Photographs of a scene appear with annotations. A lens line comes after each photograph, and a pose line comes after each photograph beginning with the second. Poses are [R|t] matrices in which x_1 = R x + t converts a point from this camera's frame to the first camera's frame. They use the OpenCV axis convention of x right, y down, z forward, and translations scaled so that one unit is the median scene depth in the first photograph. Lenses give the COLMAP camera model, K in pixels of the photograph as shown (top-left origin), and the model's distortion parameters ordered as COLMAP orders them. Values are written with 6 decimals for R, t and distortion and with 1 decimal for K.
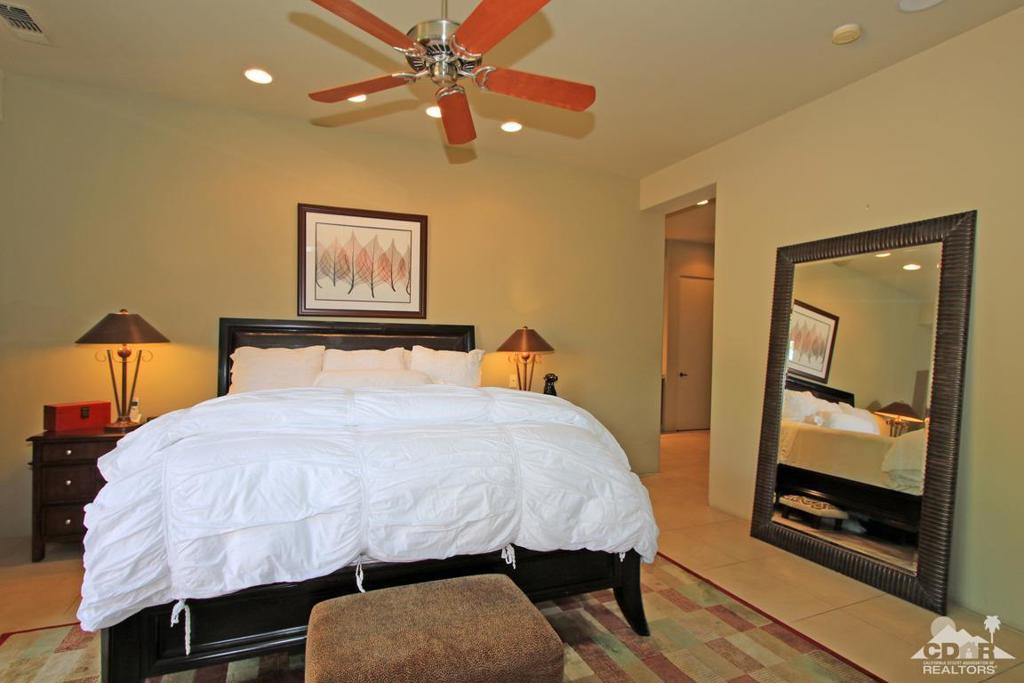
lens RADIAL K [[503.9, 0, 501.7], [0, 503.9, 347.1], [0, 0, 1]] dist [-0.018177, 0.002200]
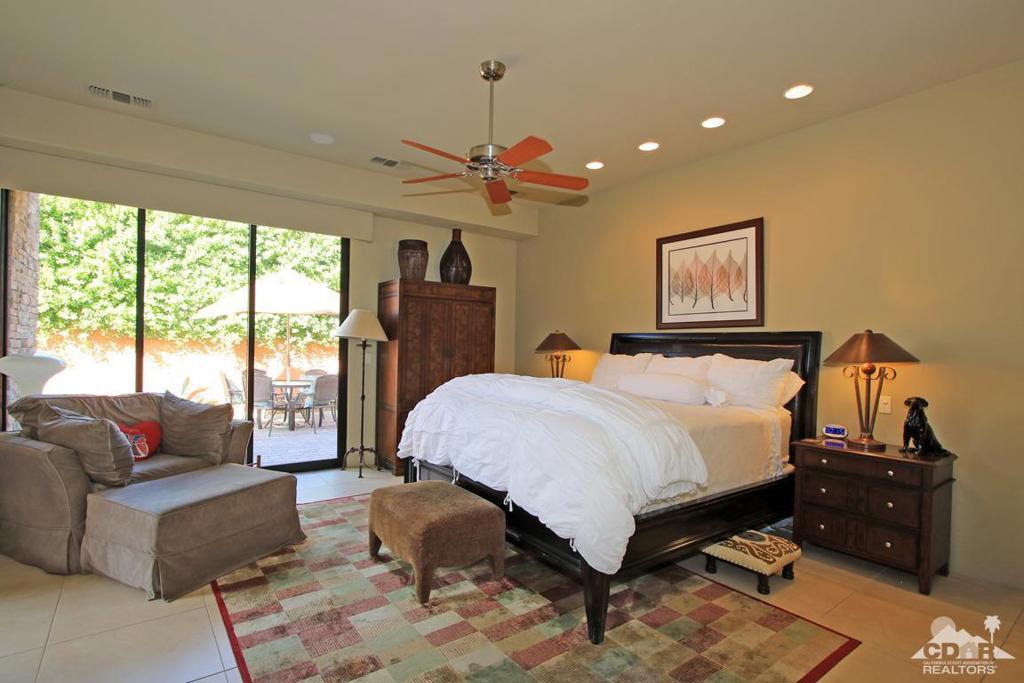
lens RADIAL K [[503.9, 0, 501.7], [0, 503.9, 347.1], [0, 0, 1]] dist [-0.018177, 0.002200]
pose [[0.259081, -0.011458, -0.965788, 0.652543], [-0.023664, 0.999554, -0.018207, 0.012011], [0.965566, 0.027571, 0.258694, 0.297236]]
